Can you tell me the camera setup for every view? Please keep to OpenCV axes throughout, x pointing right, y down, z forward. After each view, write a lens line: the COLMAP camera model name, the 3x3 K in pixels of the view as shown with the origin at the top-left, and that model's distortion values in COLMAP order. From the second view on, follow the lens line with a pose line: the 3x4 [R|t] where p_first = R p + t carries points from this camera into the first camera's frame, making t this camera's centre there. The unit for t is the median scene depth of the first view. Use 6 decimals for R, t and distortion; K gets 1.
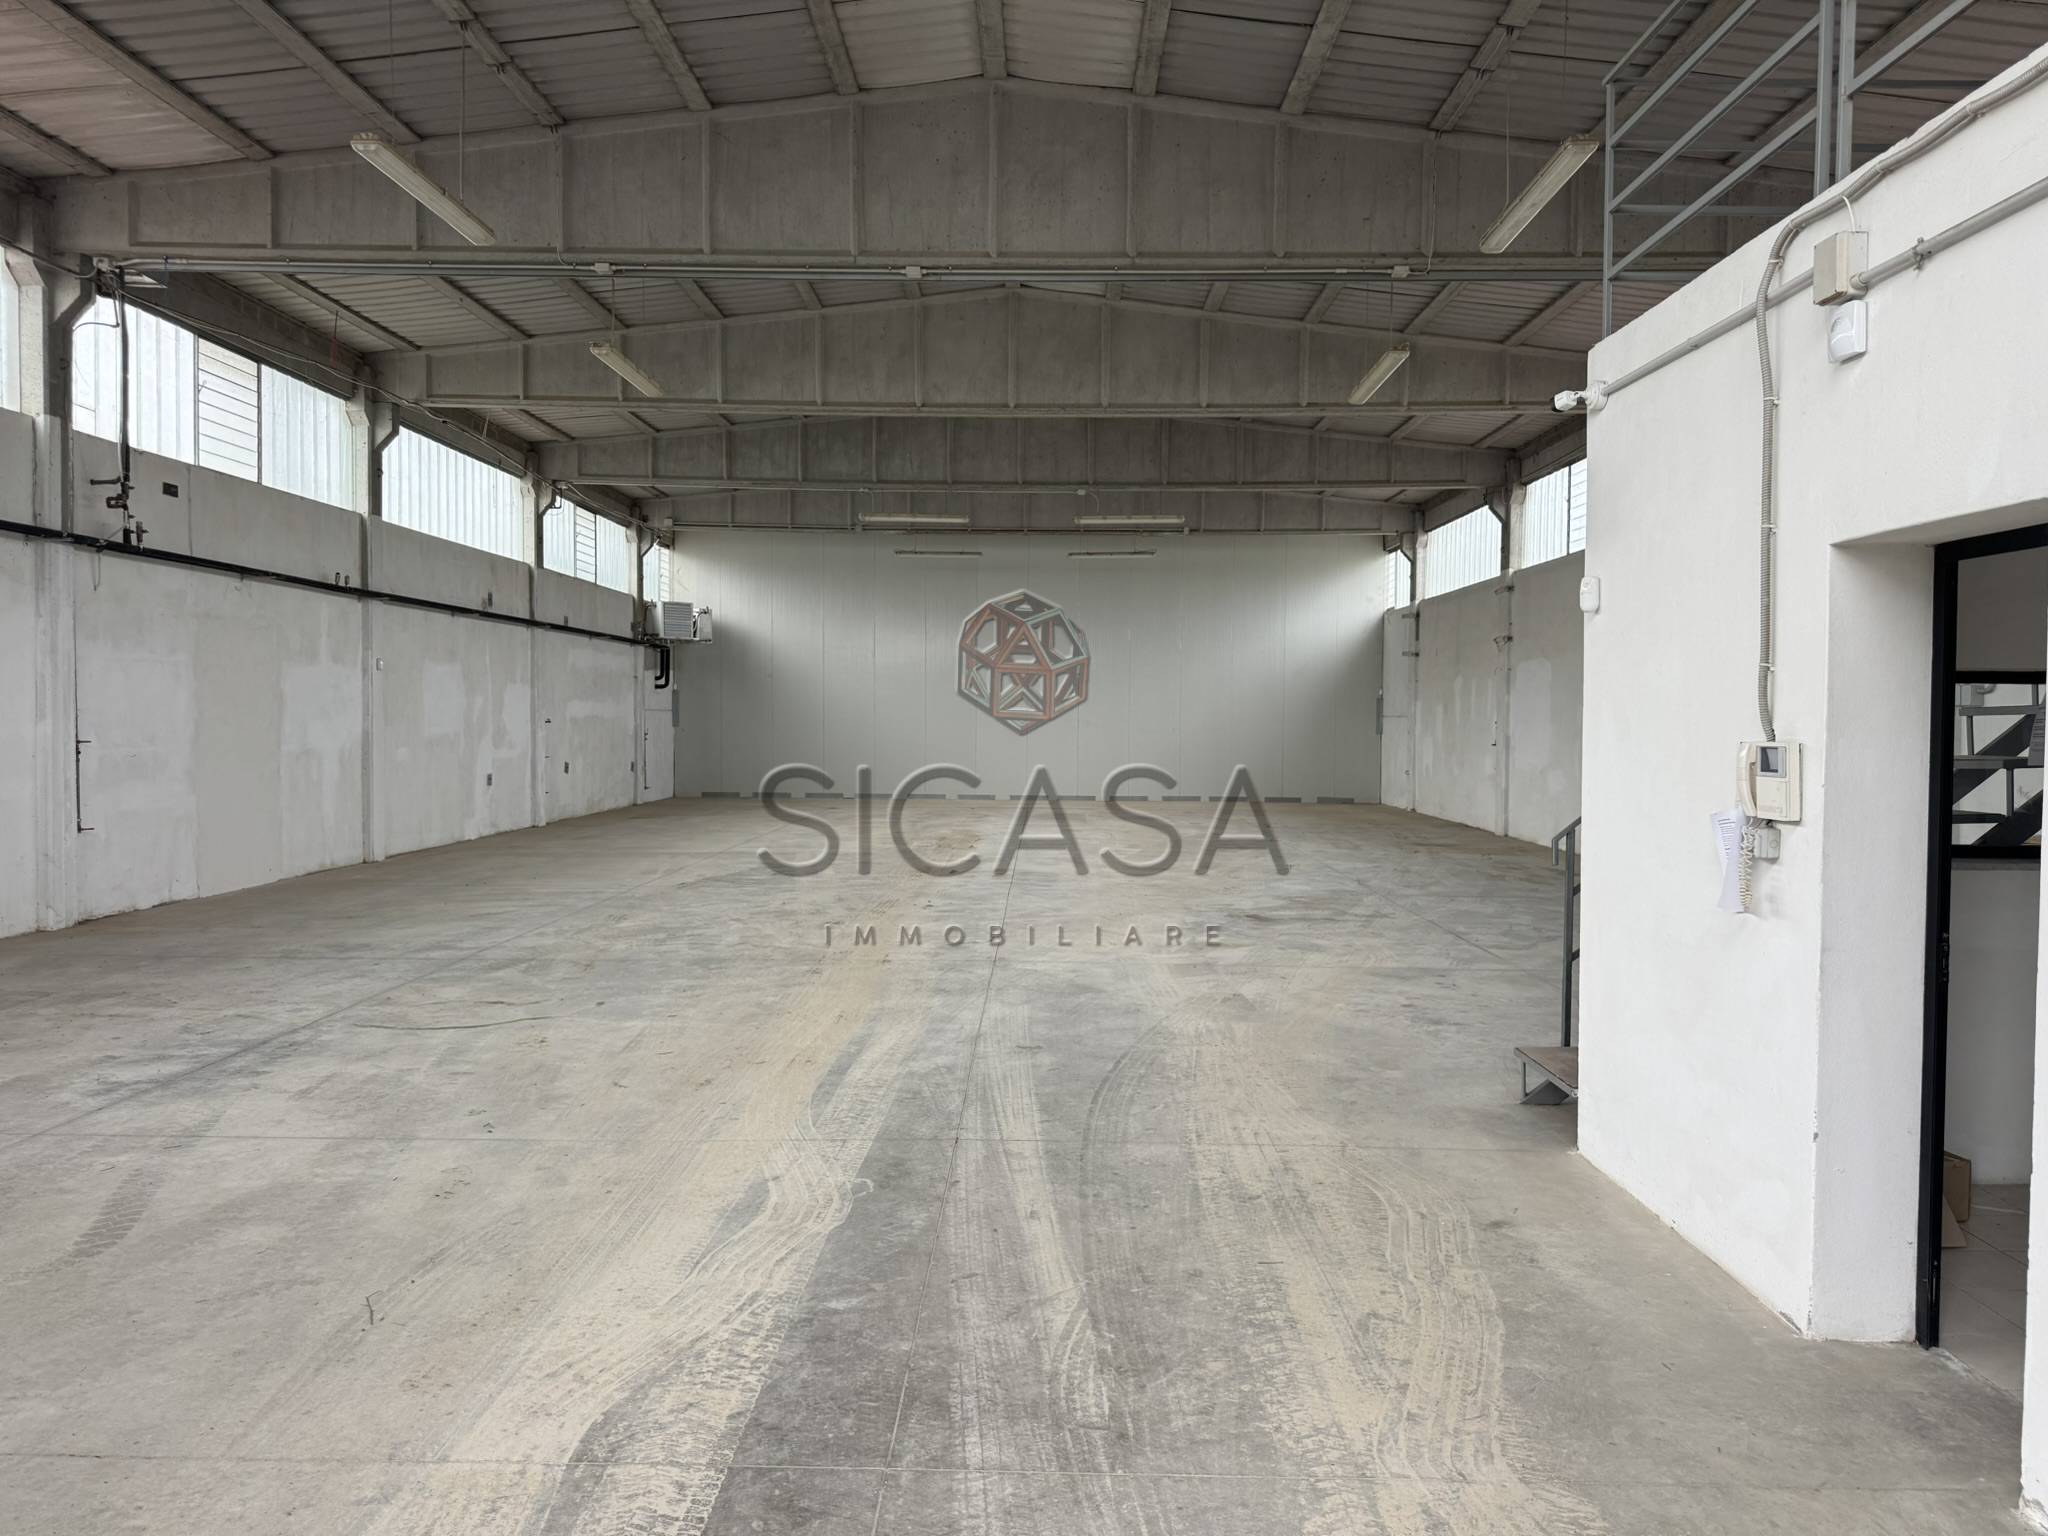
lens RADIAL K [[1442.8, 0, 1027.5], [0, 1442.8, 764.1], [0, 0, 1]] dist [0.043862, -0.043981]
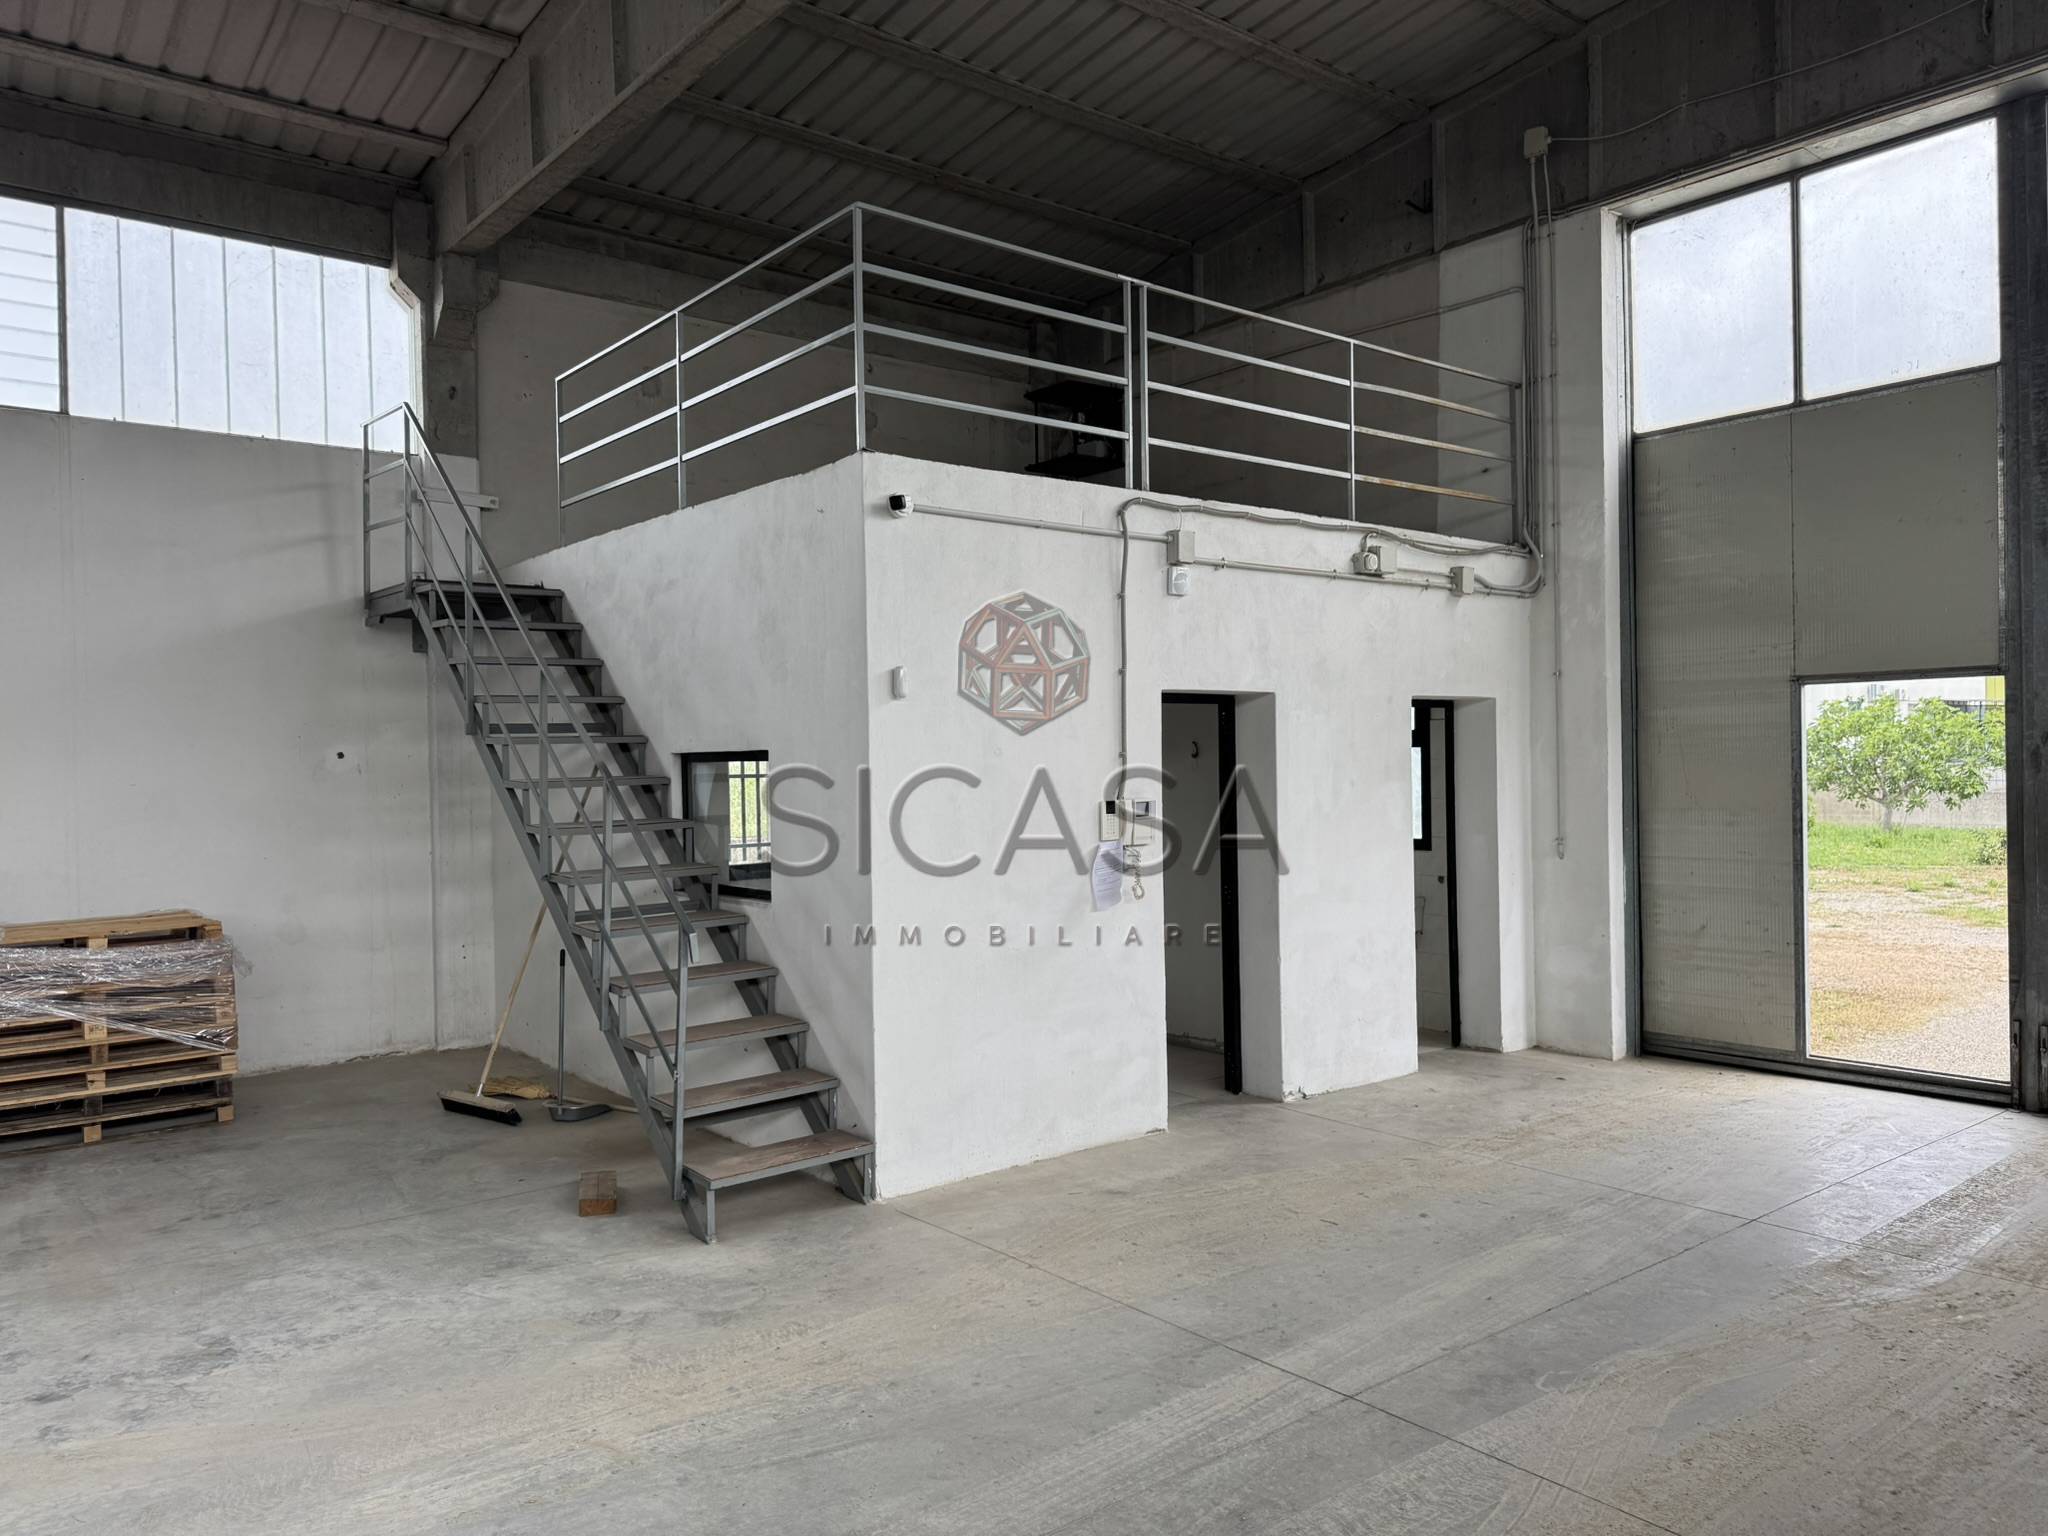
lens RADIAL K [[1428.4, 0, 1020.3], [0, 1428.4, 772.8], [0, 0, 1]] dist [0.116199, -0.209332]
pose [[-0.634918, -0.005152, 0.772563, -0.572927], [0.035320, 0.998739, 0.035688, -0.091754], [-0.771772, 0.049946, -0.633935, 1.798603]]
